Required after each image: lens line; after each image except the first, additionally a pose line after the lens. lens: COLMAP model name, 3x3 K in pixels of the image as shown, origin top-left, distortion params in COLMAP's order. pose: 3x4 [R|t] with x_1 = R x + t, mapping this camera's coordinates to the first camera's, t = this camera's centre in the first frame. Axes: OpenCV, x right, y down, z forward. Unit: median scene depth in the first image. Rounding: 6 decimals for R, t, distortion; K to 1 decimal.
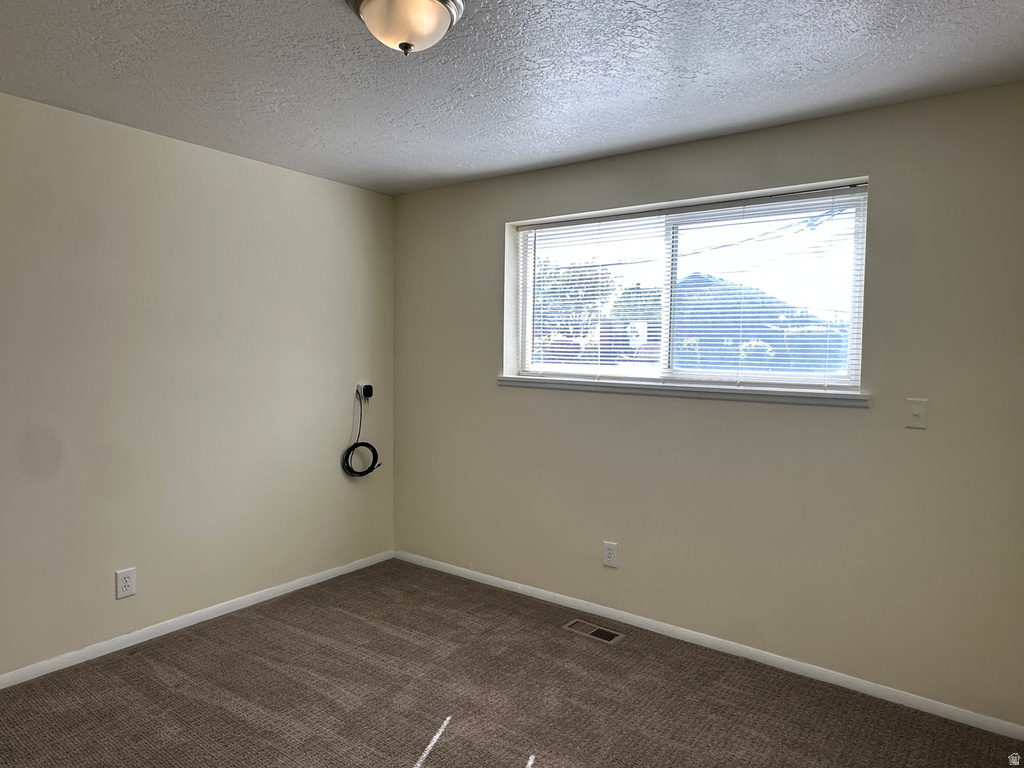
lens RADIAL K [[649.6, 0, 520.9], [0, 649.6, 381.4], [0, 0, 1]] dist [-0.000742, -0.000473]
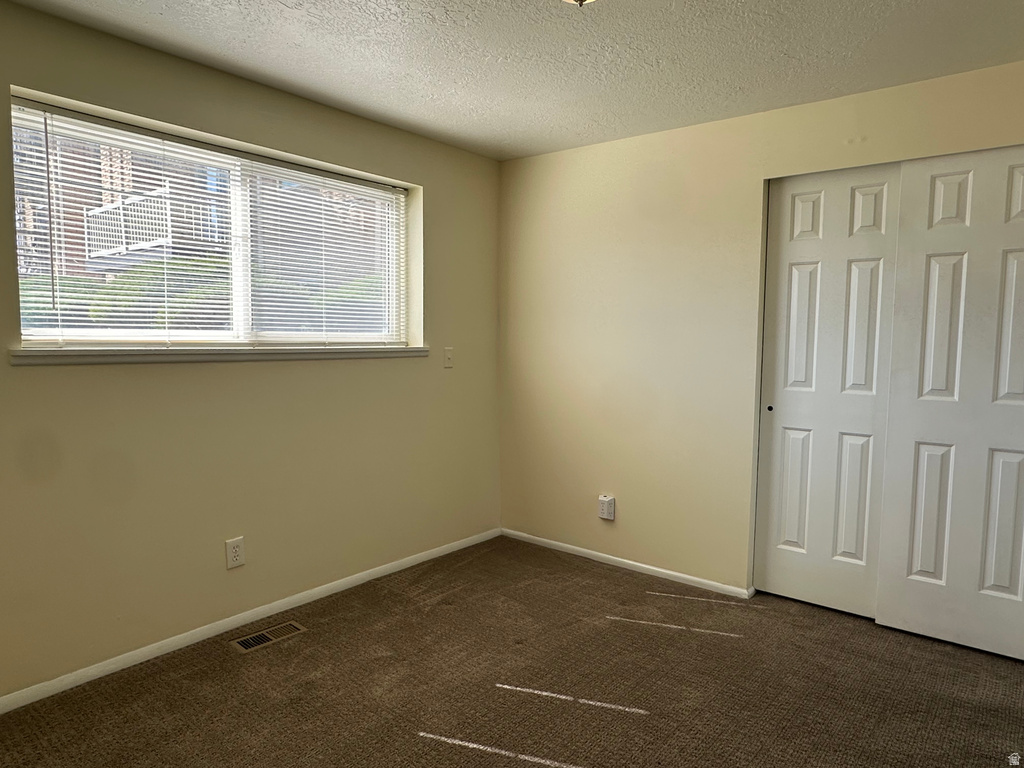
lens RADIAL K [[655.3, 0, 503.0], [0, 655.3, 387.1], [0, 0, 1]] dist [-0.003777, 0.000348]
pose [[0.057446, -0.091701, 0.994128, -0.697342], [0.042575, 0.995092, 0.089330, -0.009797], [-0.997440, 0.037194, 0.061068, 0.615294]]
